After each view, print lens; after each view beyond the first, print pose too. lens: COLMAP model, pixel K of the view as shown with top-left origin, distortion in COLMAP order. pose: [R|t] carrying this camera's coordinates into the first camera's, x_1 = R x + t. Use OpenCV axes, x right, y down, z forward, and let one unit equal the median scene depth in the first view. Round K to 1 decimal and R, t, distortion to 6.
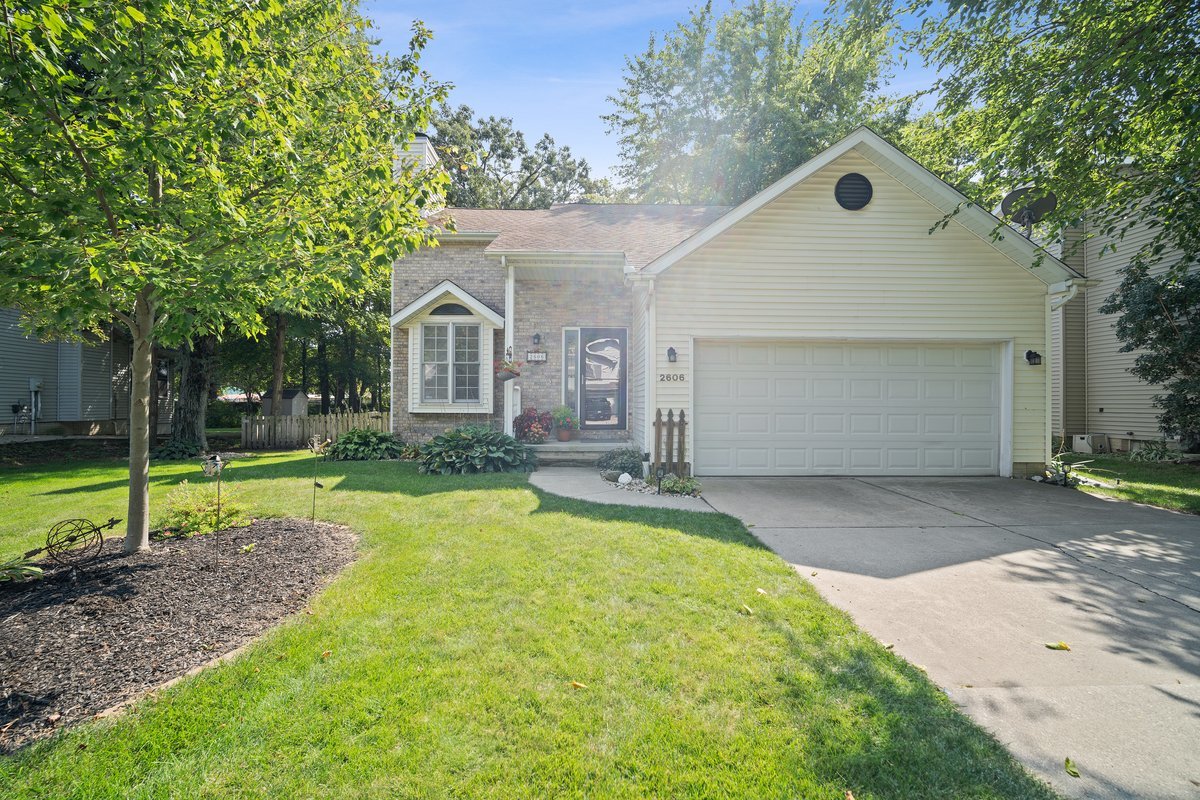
lens RADIAL K [[527.6, 0, 601.4], [0, 527.6, 400.2], [0, 0, 1]] dist [-0.018487, 0.000757]
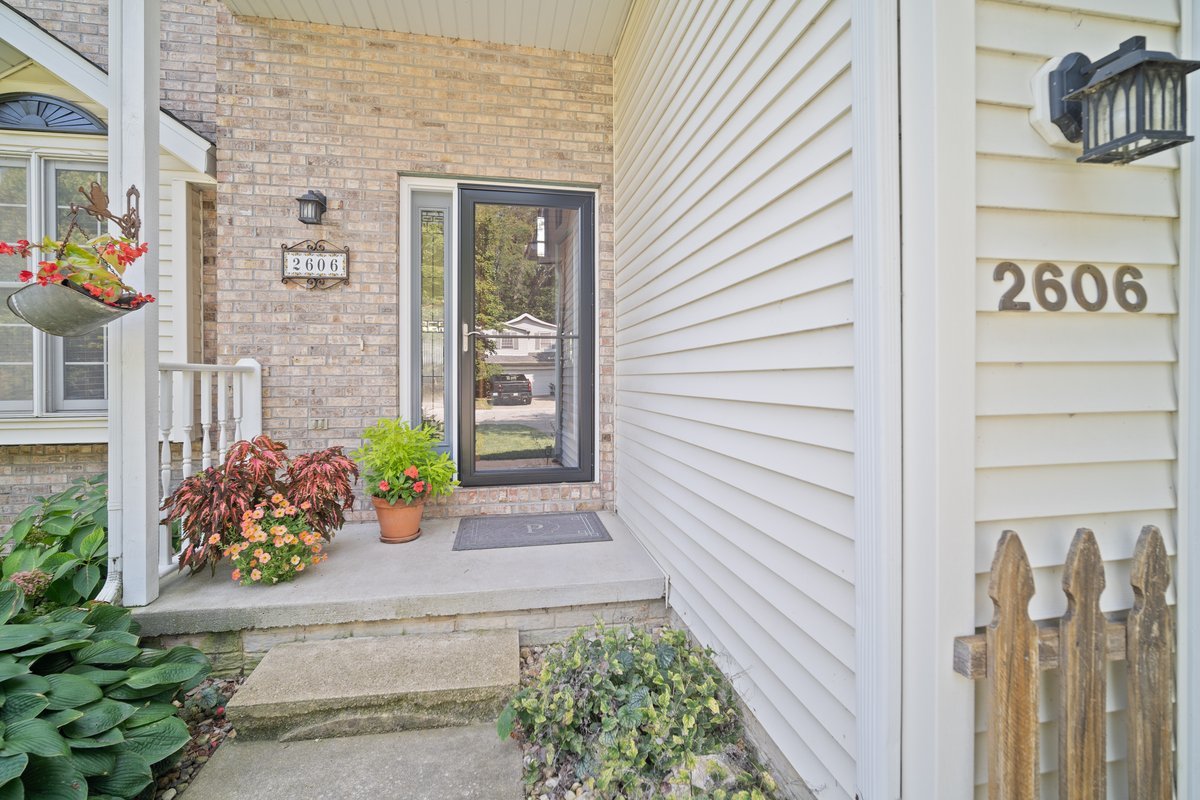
lens RADIAL K [[527.6, 0, 598.1], [0, 527.6, 375.6], [0, 0, 1]] dist [-0.018487, 0.000757]
pose [[0.988523, -0.006866, 0.150917, -0.003073], [0.006283, 0.999971, 0.004337, -0.016379], [-0.150942, -0.003339, 0.988537, 0.663627]]
